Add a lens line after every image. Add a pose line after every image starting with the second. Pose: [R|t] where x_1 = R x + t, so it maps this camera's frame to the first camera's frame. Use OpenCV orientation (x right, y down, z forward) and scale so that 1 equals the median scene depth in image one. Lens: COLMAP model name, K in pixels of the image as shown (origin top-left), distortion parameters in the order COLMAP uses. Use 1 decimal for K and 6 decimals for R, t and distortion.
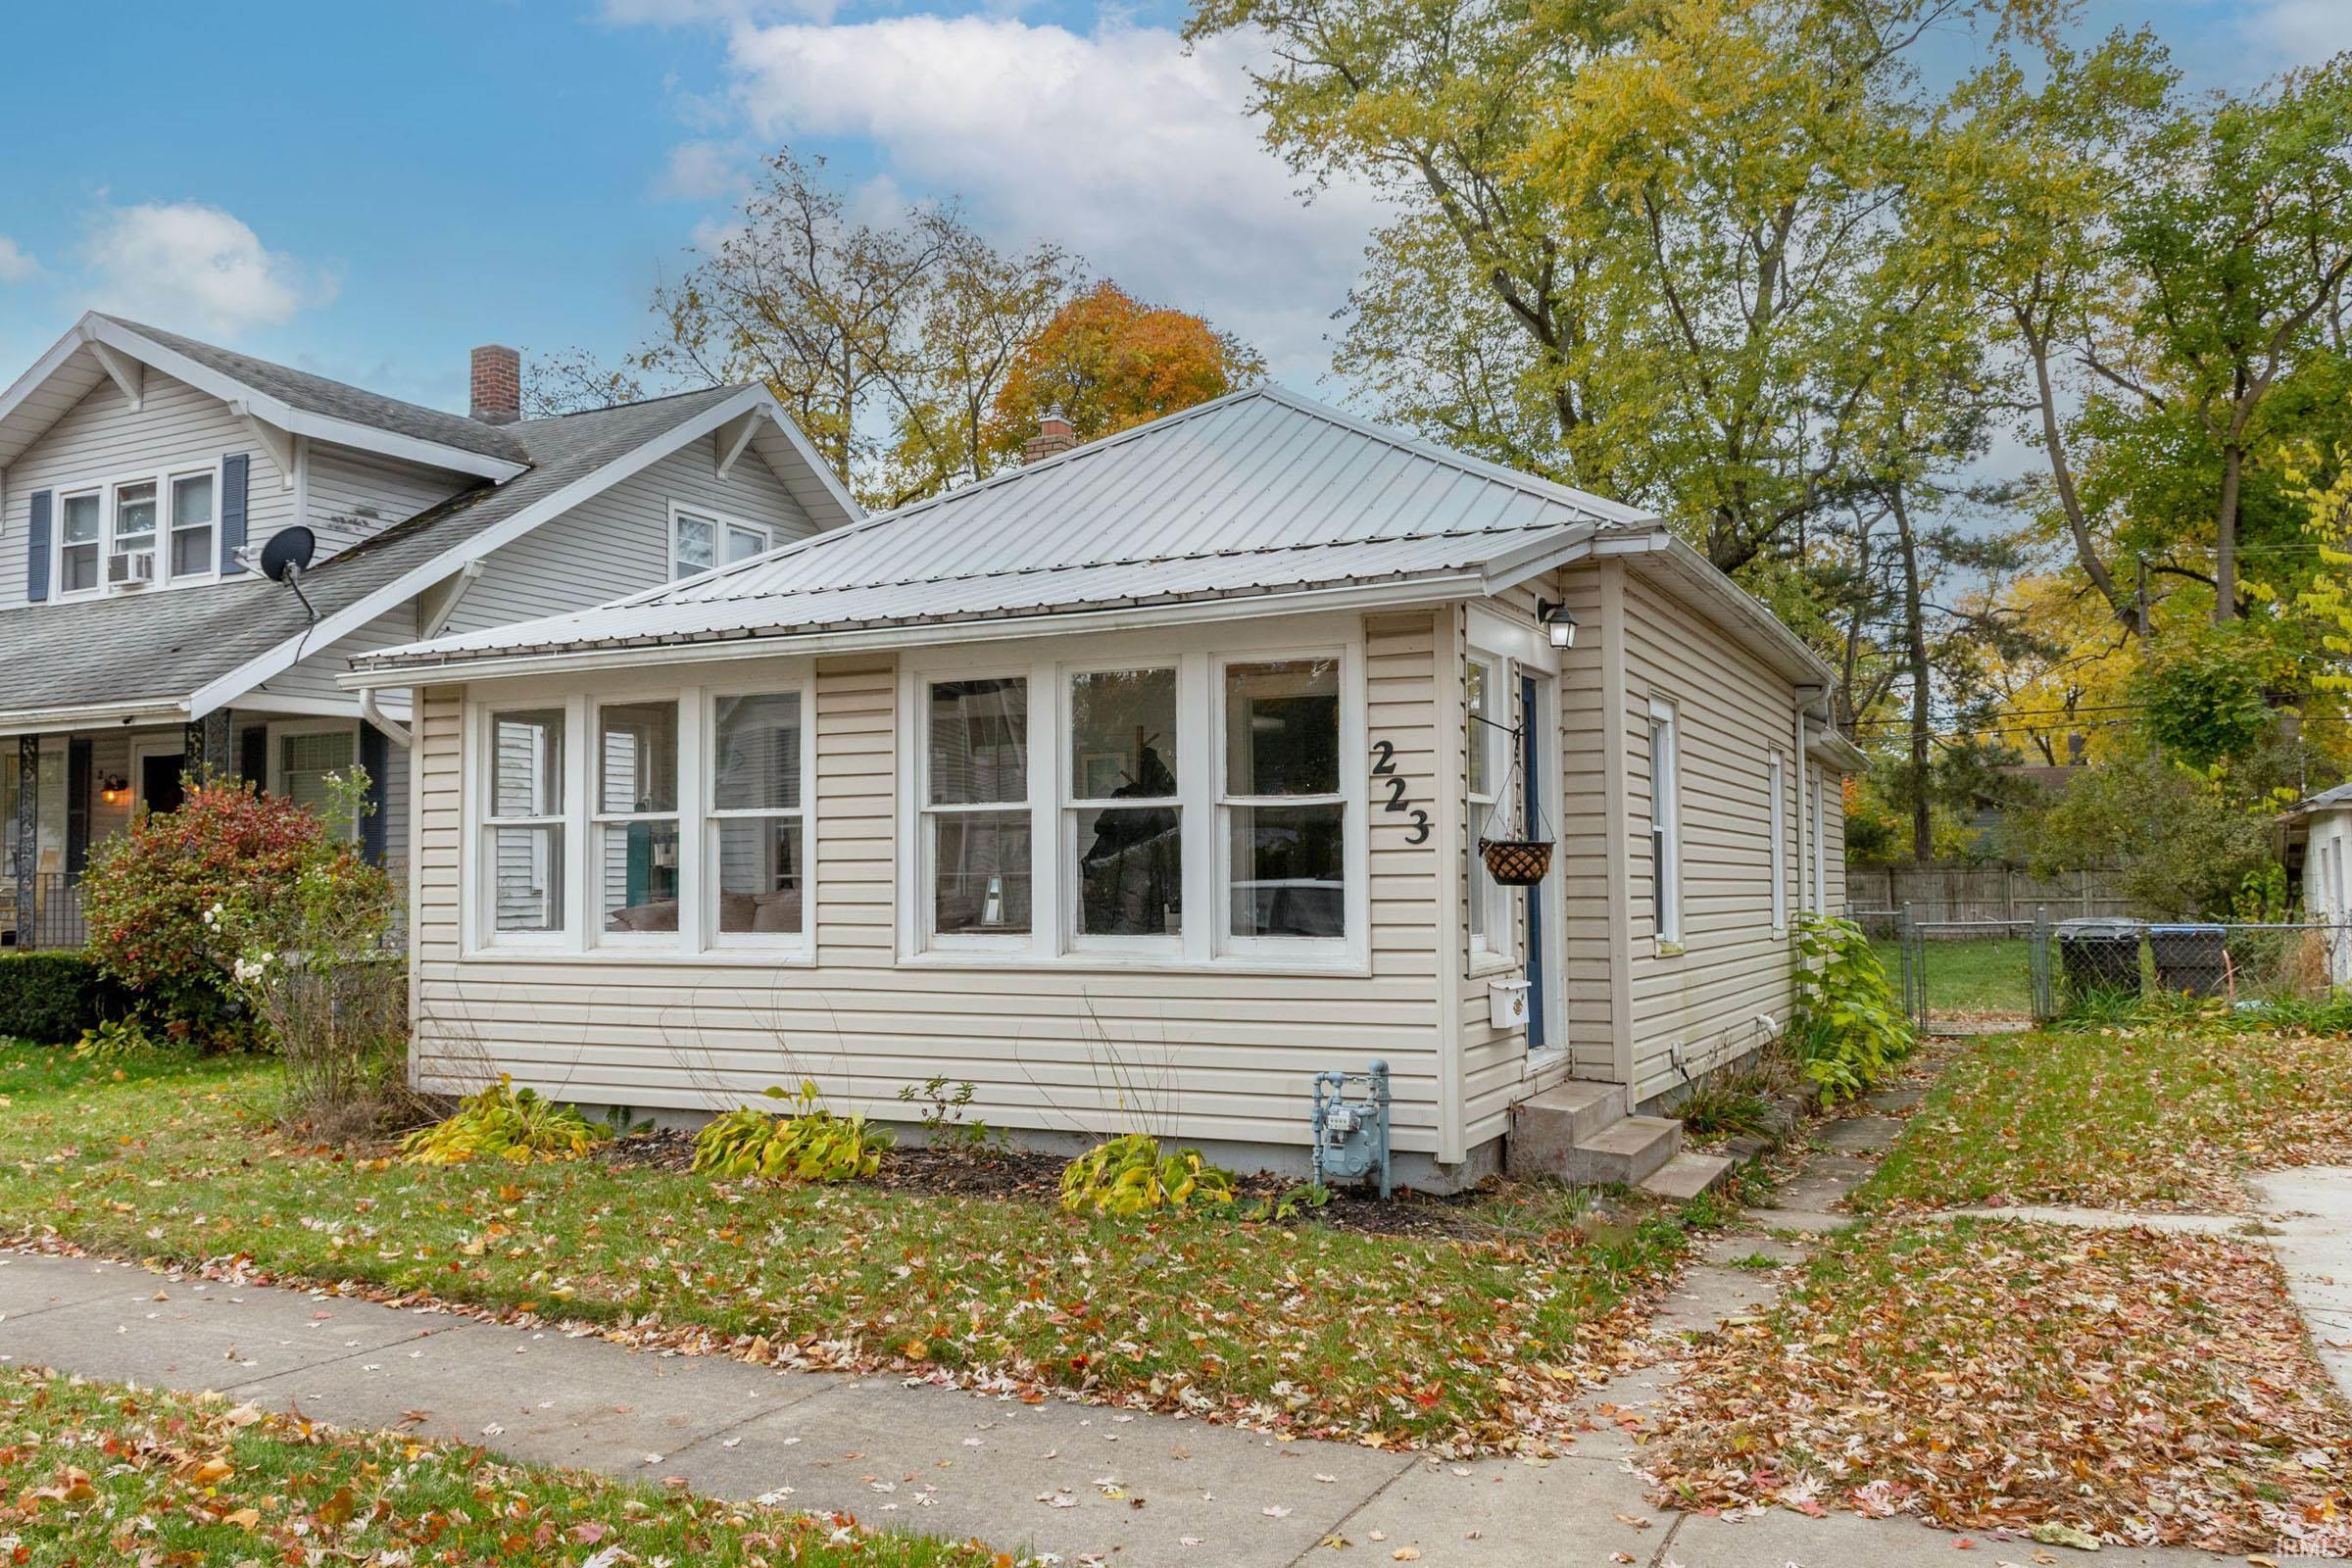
lens RADIAL K [[1827.9, 0, 1174.0], [0, 1827.9, 787.8], [0, 0, 1]] dist [-0.012300, 0.010148]
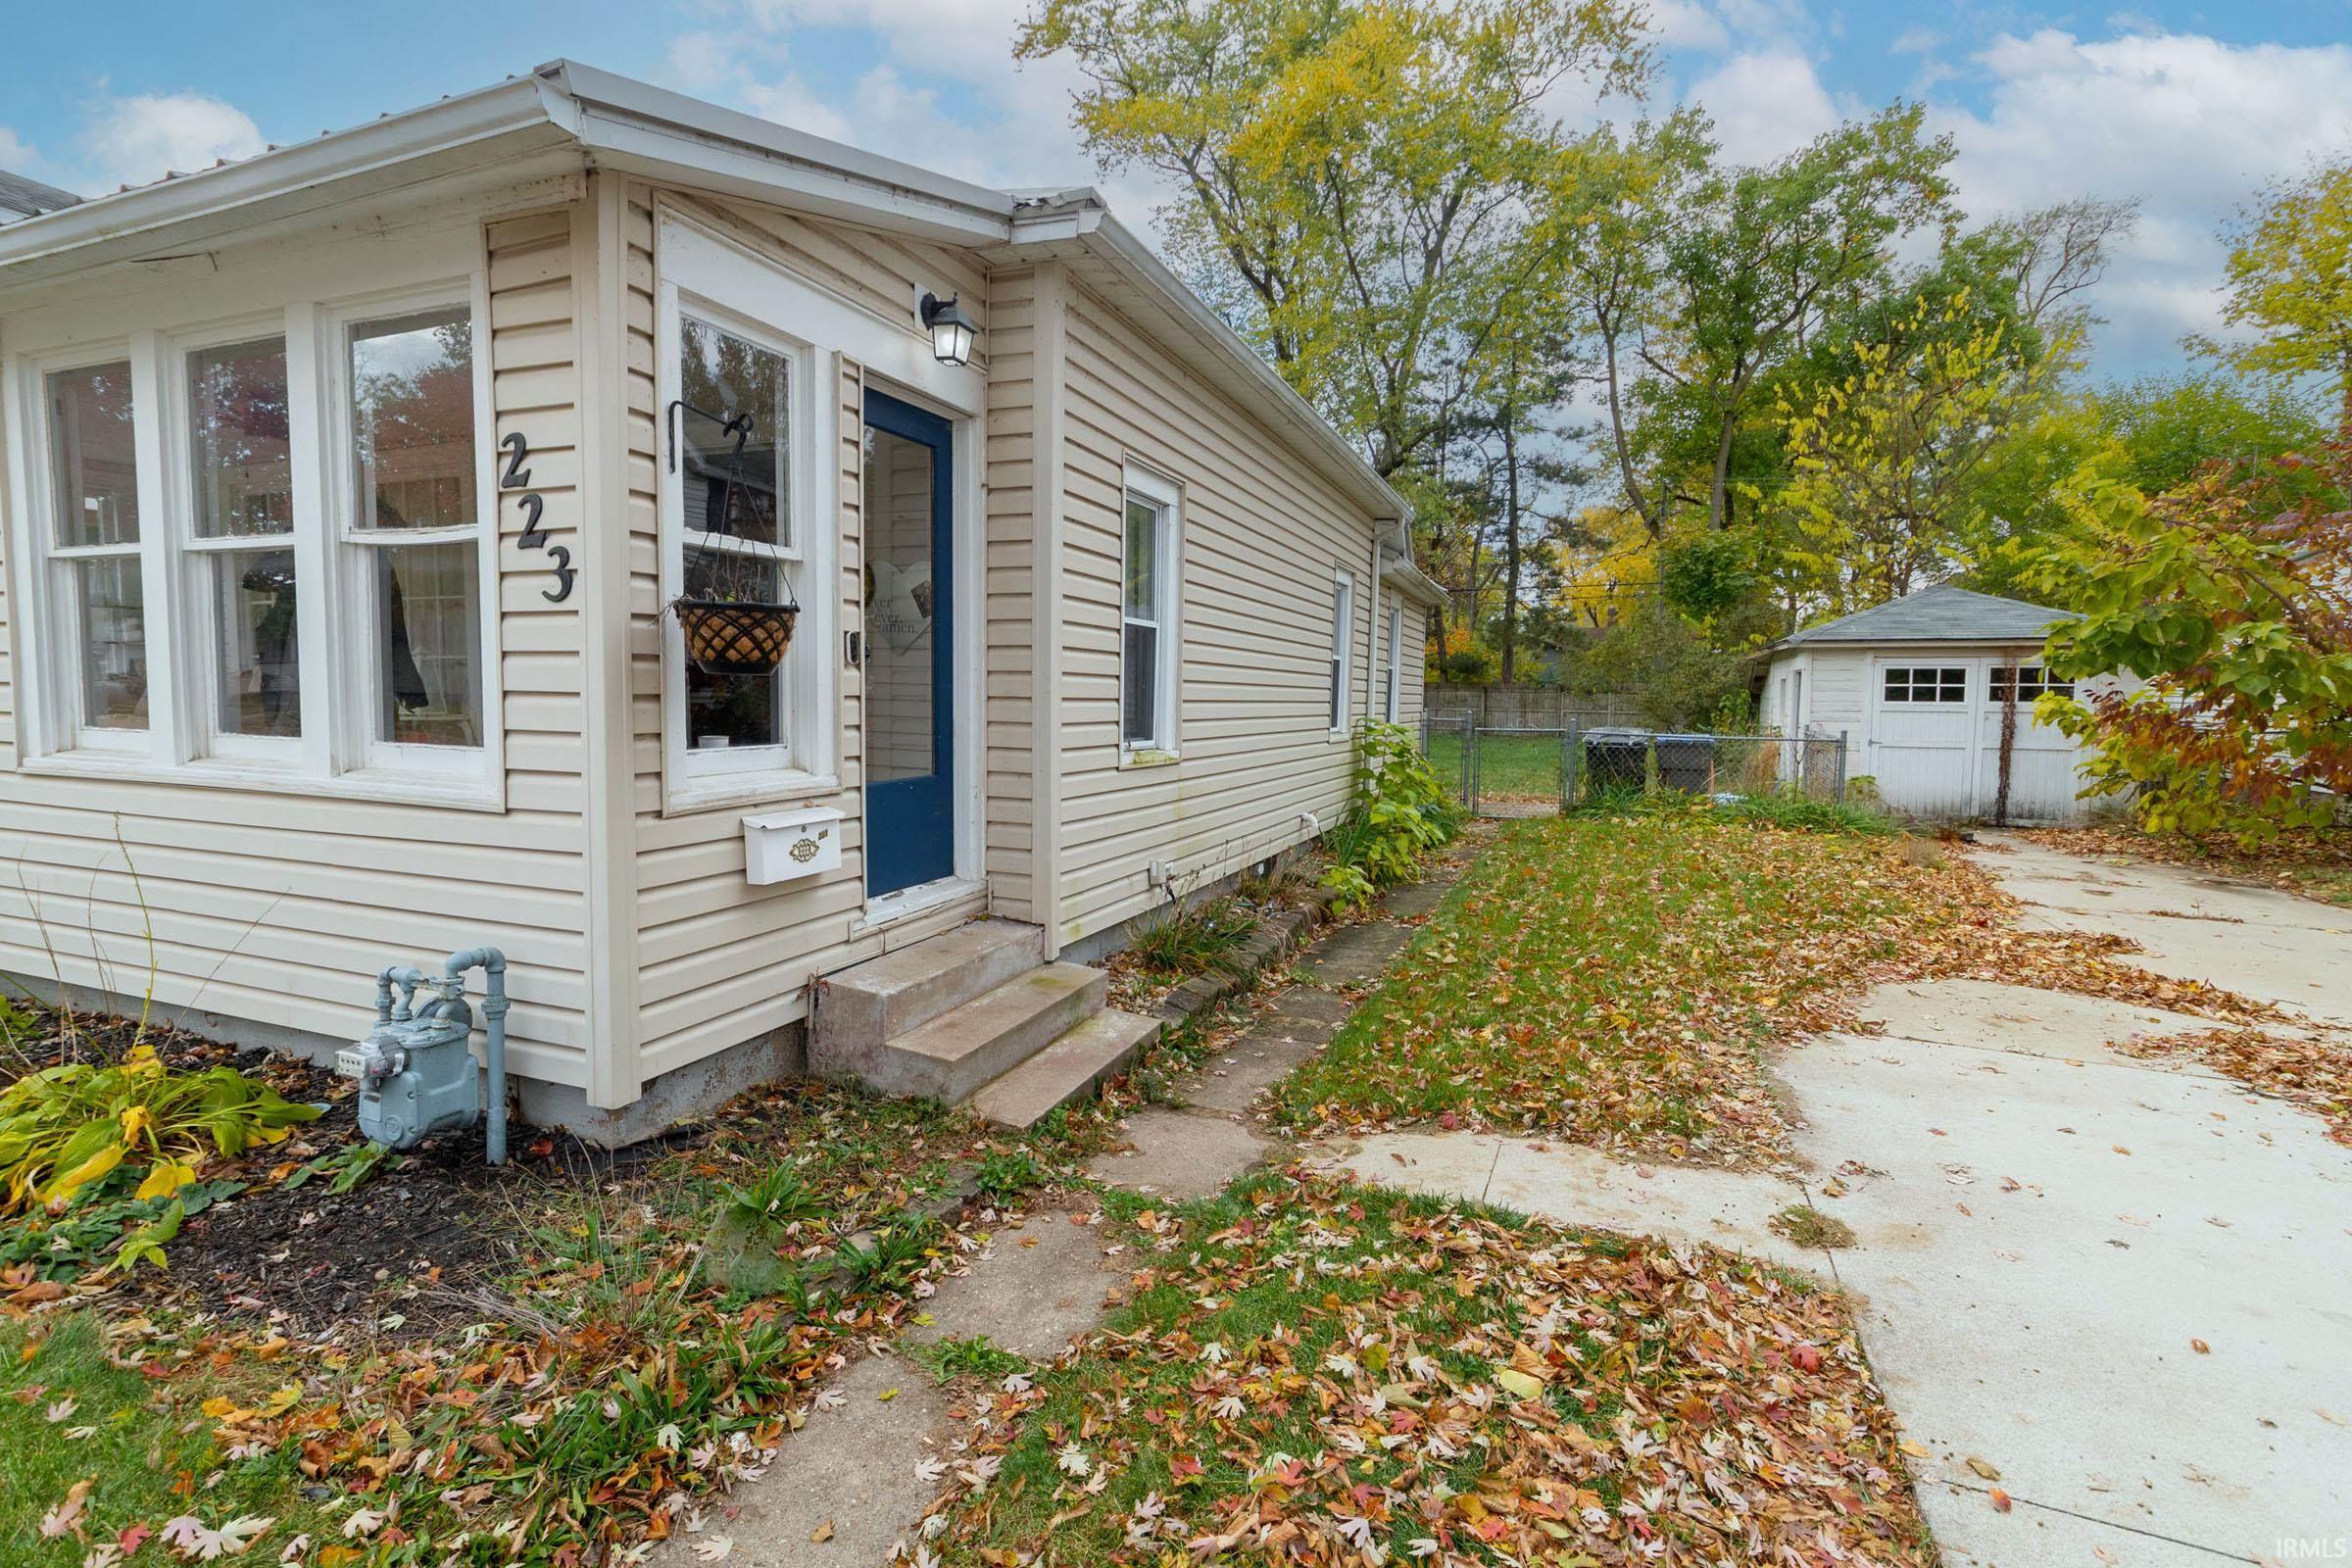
lens RADIAL K [[1065.3, 0, 1169.7], [0, 1065.3, 775.6], [0, 0, 1]] dist [0.015171, -0.038322]
pose [[0.997119, 0.020646, 0.072992, 0.177001], [-0.030176, 0.990794, 0.131969, 0.019781], [-0.069595, -0.133791, 0.988563, 0.350924]]
